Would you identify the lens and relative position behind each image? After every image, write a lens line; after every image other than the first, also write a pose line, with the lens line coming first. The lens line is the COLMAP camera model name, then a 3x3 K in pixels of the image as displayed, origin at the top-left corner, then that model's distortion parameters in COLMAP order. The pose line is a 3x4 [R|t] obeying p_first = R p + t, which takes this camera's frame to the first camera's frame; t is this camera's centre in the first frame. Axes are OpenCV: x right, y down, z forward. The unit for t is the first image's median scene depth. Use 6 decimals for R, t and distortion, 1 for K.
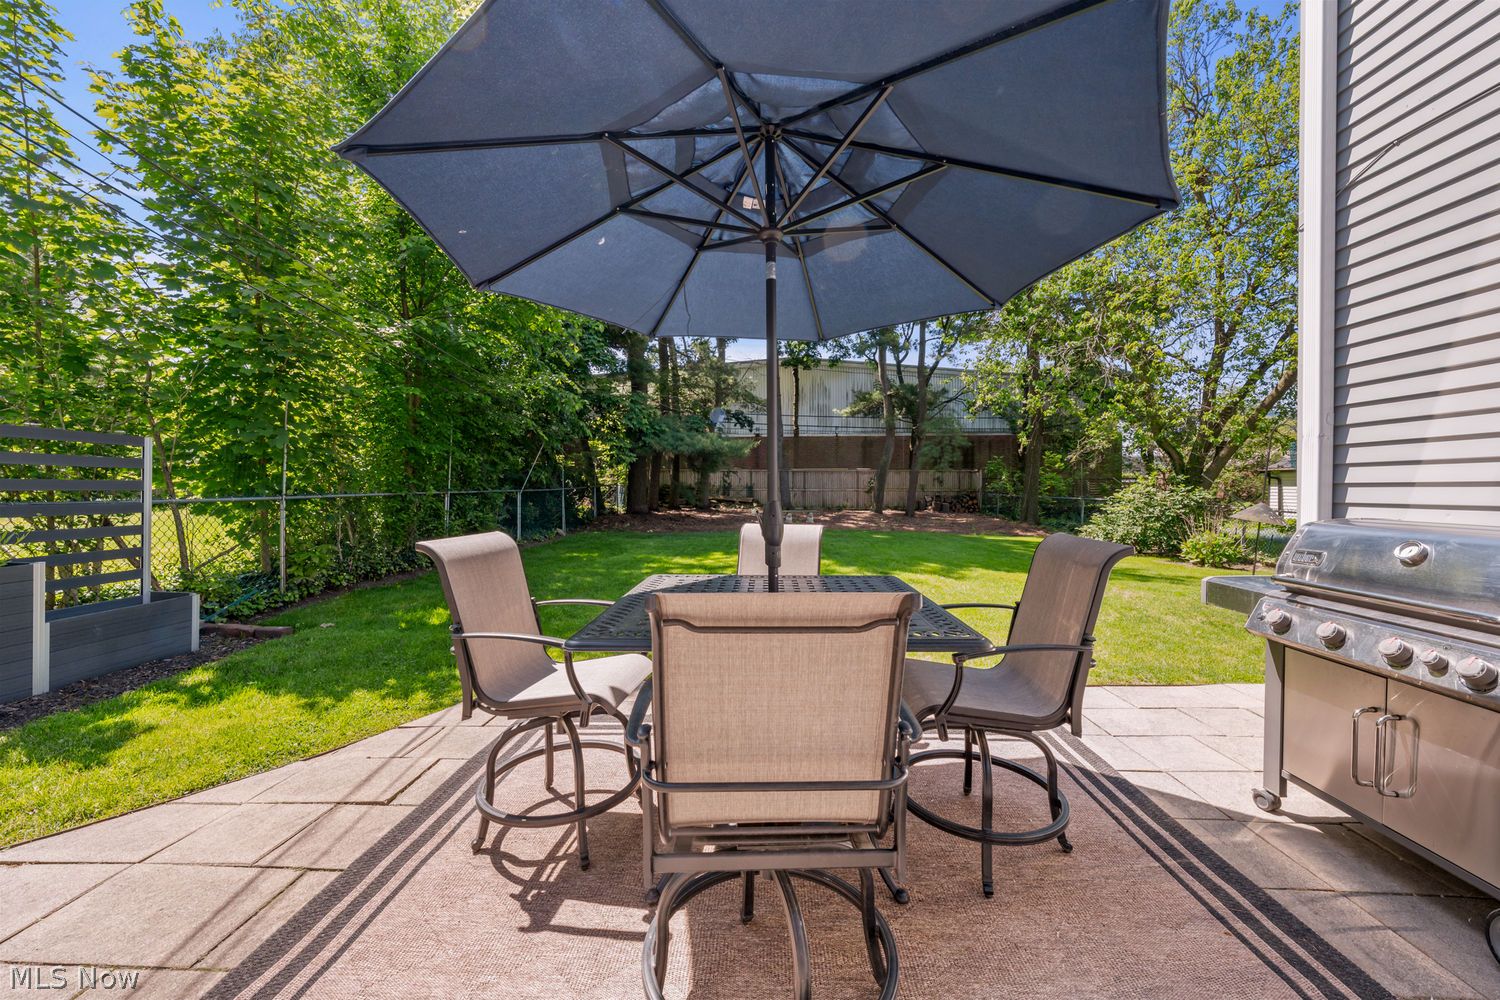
lens RADIAL K [[585.9, 0, 752.9], [0, 585.9, 493.9], [0, 0, 1]] dist [0.000013, -0.000488]
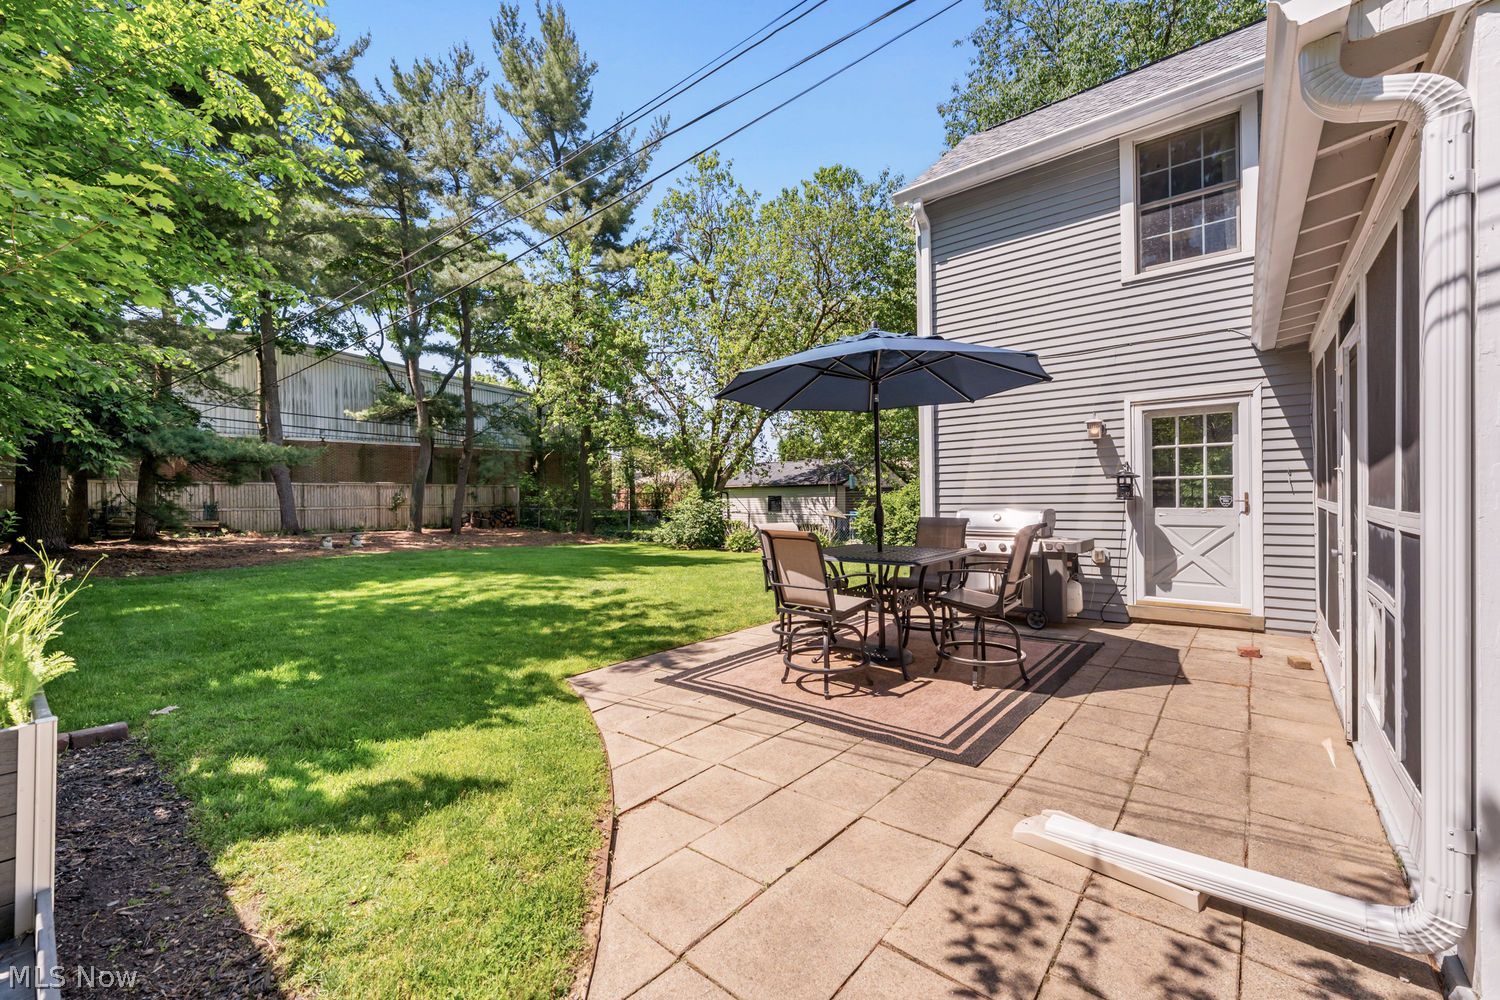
lens RADIAL K [[596.9, 0, 789.0], [0, 596.9, 501.4], [0, 0, 1]] dist [-0.000095, -0.000106]
pose [[0.592494, -0.013204, 0.805467, -0.305686], [0.023390, 0.999726, -0.000817, -0.001183], [-0.805235, 0.019324, 0.592641, -0.002781]]
